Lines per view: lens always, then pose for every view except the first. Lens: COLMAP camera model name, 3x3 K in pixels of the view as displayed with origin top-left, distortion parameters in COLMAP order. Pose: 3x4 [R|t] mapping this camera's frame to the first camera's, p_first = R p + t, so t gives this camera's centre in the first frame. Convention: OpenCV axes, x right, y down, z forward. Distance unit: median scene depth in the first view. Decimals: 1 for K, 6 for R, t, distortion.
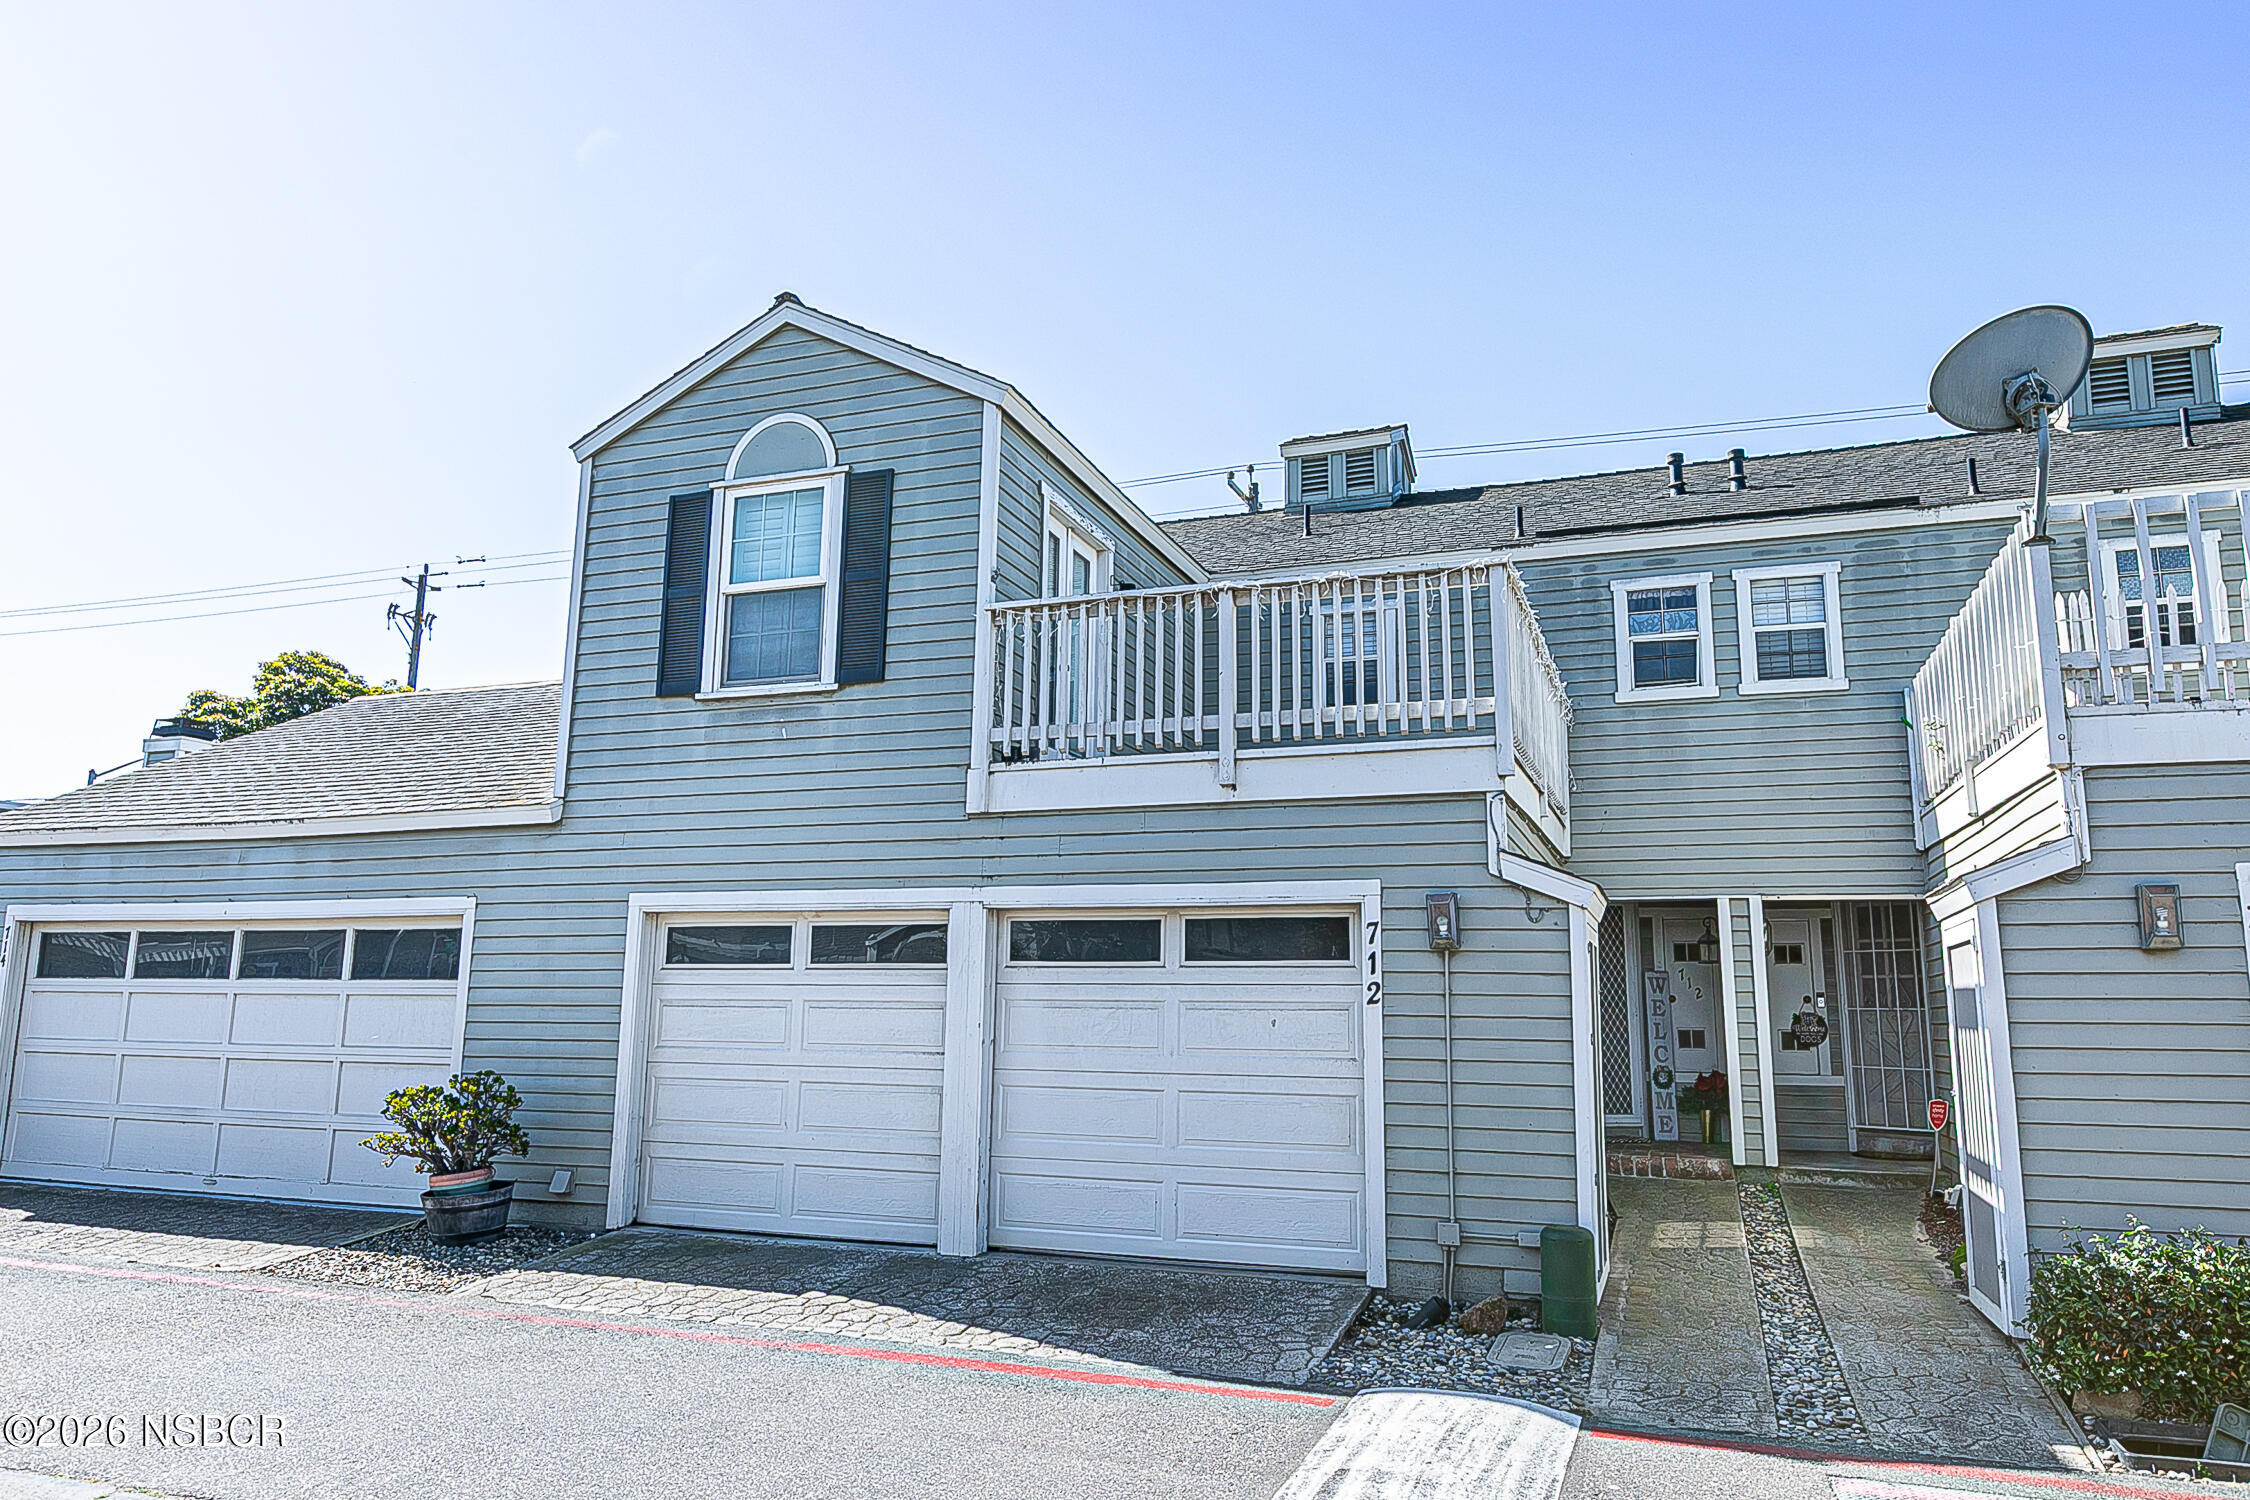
lens RADIAL K [[1517.3, 0, 1125.0], [0, 1517.3, 750.0], [0, 0, 1]] dist [0.004685, -0.000917]
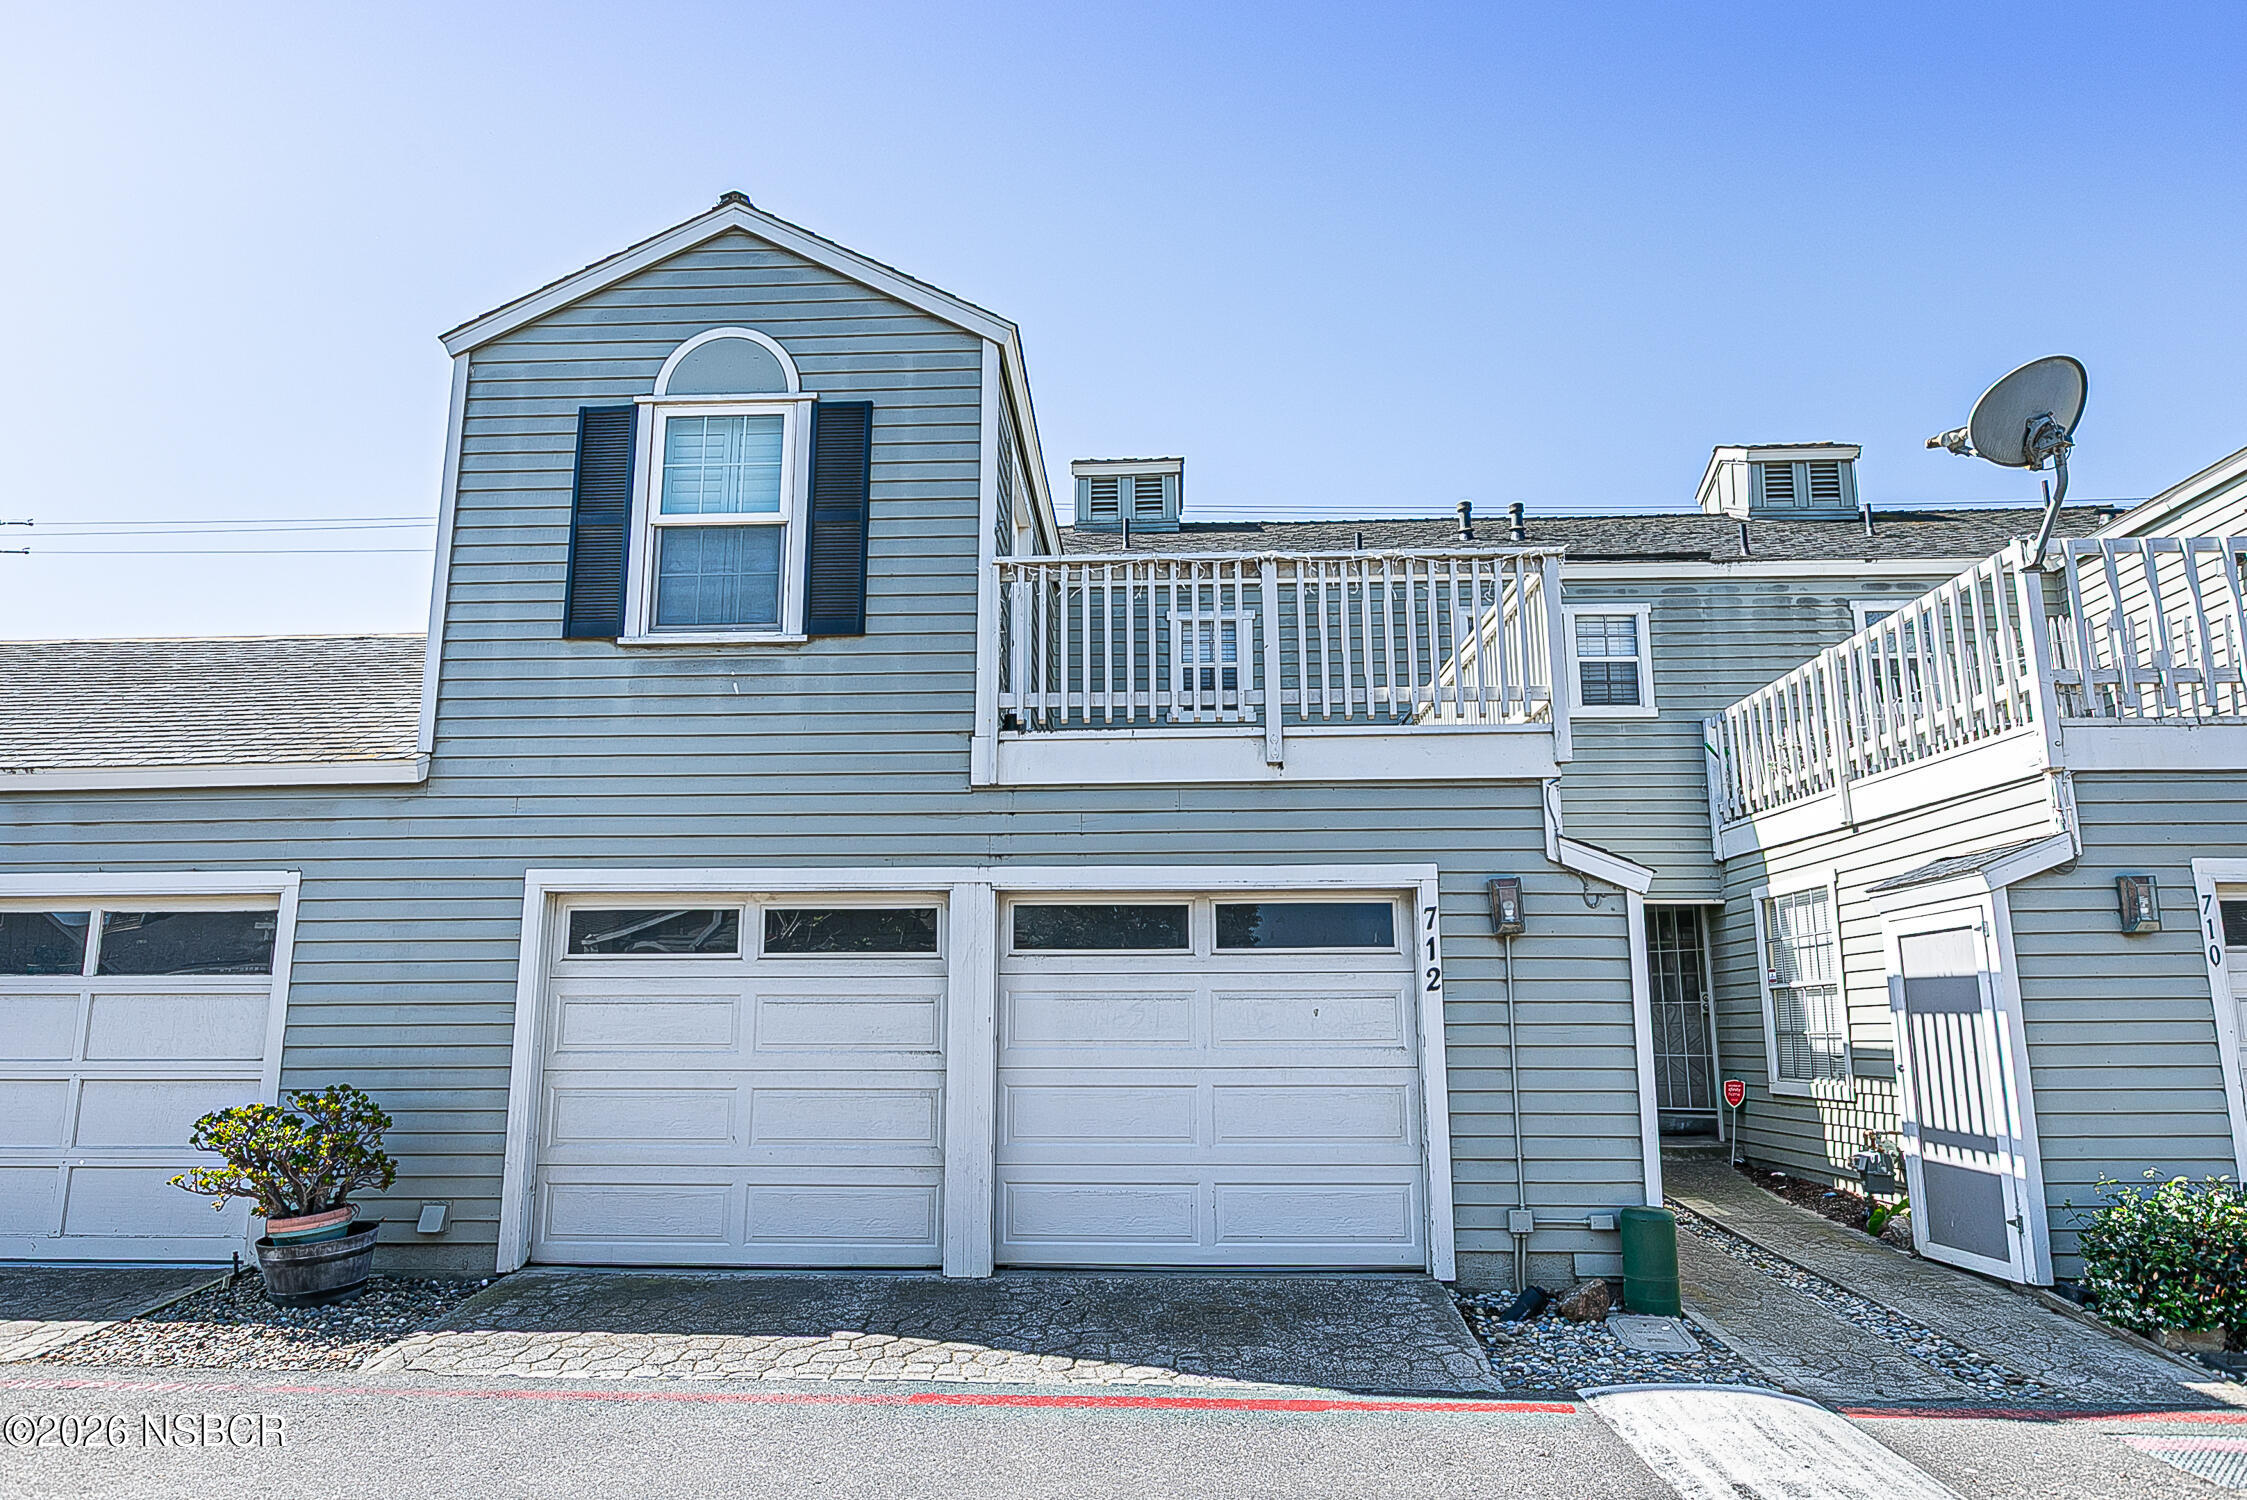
lens RADIAL K [[1382.1, 0, 1117.9], [0, 1382.1, 783.3], [0, 0, 1]] dist [-0.004140, 0.000527]
pose [[0.951587, 0.041155, 0.304612, -0.257863], [-0.039655, 0.999152, -0.011112, 0.043869], [-0.304811, -0.001506, 0.952412, 0.181065]]
